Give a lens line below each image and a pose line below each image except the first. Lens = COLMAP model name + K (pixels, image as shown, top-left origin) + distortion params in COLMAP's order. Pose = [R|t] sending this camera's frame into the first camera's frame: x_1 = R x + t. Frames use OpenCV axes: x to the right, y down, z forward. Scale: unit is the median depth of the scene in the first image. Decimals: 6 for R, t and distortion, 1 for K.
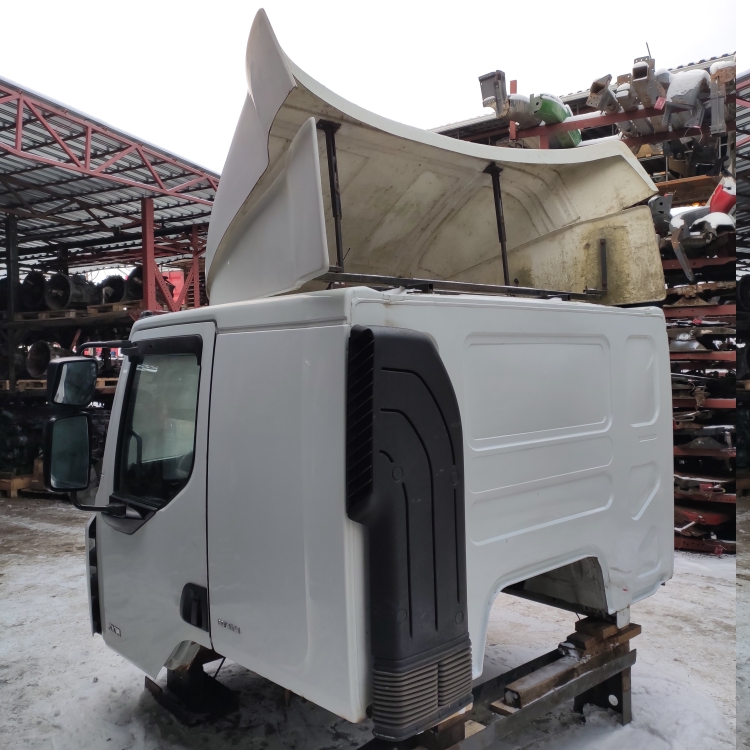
lens RADIAL K [[728.7, 0, 361.4], [0, 728.7, 378.2], [0, 0, 1]] dist [0.106571, -0.130155]
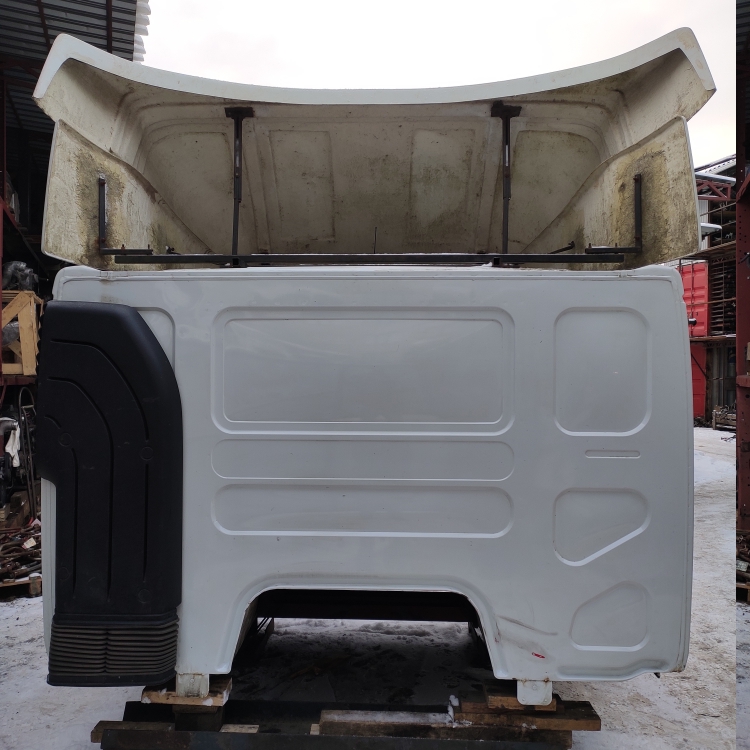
lens RADIAL K [[728.7, 0, 361.4], [0, 728.7, 378.2], [0, 0, 1]] dist [0.106571, -0.130155]
pose [[0.715760, 0.033144, -0.697559, 0.645863], [-0.034405, 0.999334, 0.012180, 0.008122], [0.697498, 0.015282, 0.716424, 0.307882]]
